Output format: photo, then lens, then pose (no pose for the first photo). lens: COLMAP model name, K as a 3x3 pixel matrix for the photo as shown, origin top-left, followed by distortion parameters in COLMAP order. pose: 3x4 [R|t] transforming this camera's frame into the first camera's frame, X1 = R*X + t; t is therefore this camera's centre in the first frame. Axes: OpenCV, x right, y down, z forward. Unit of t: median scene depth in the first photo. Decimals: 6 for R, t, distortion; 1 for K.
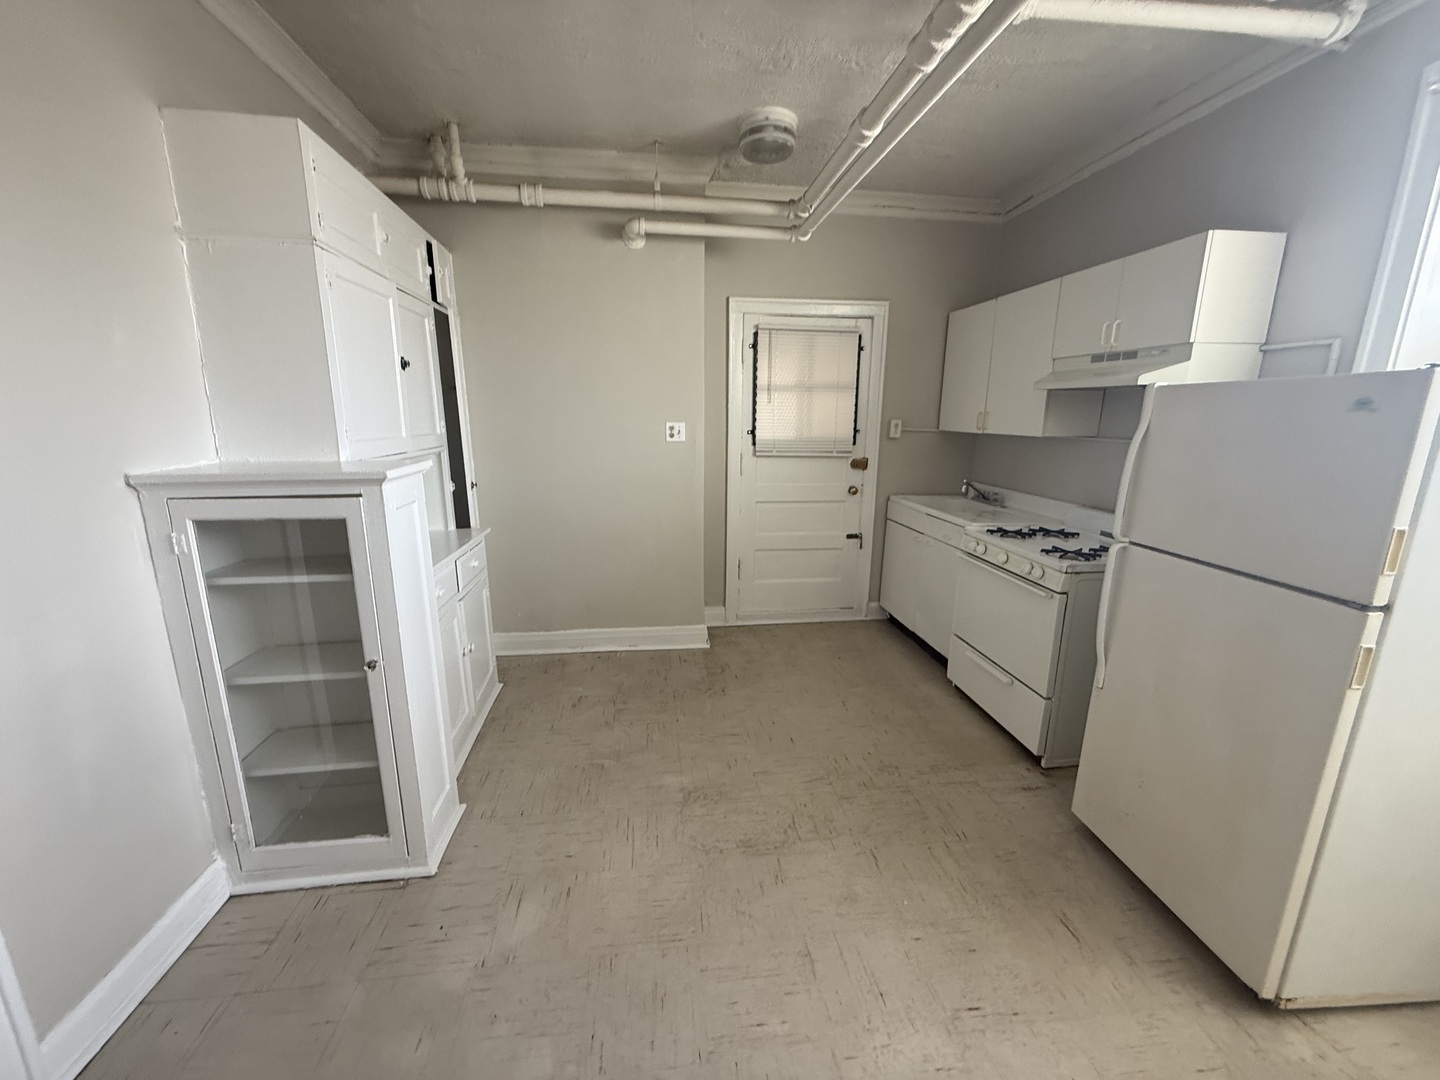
lens RADIAL K [[574.3, 0, 714.2], [0, 574.3, 539.5], [0, 0, 1]] dist [-0.000055, 0.000159]
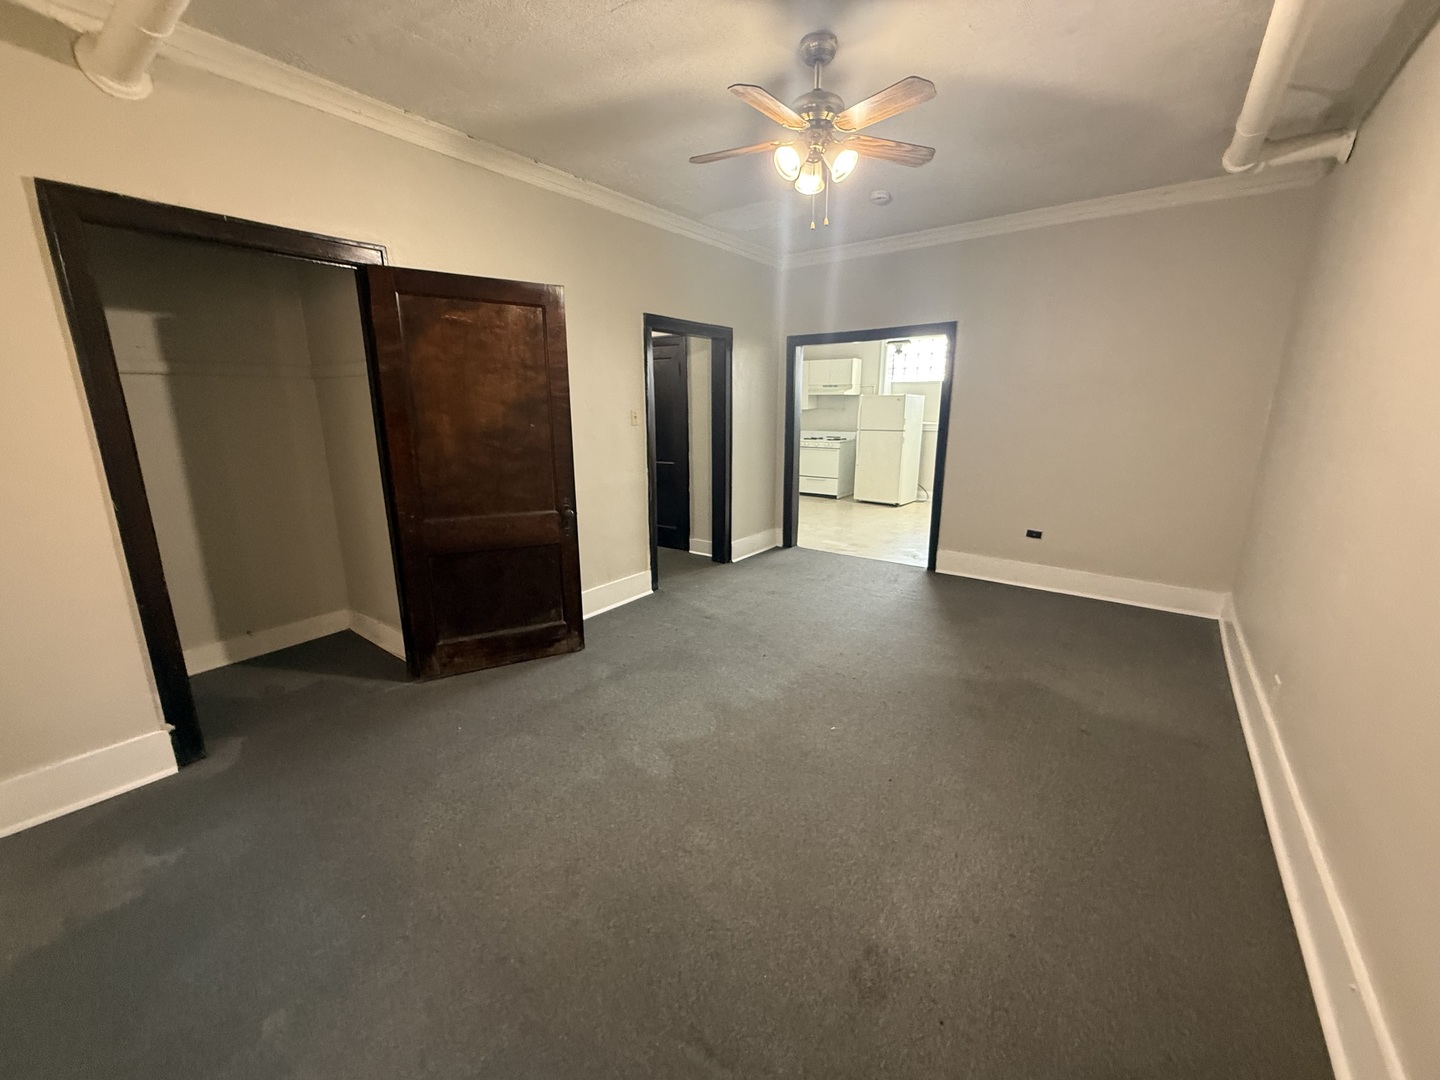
lens RADIAL K [[574.3, 0, 721.4], [0, 574.3, 535.6], [0, 0, 1]] dist [-0.000055, 0.000159]
pose [[0.676683, -0.168632, 0.716703, -2.221410], [0.164391, 0.983449, 0.076184, 0.193207], [-0.717688, 0.066267, 0.693205, -0.843003]]
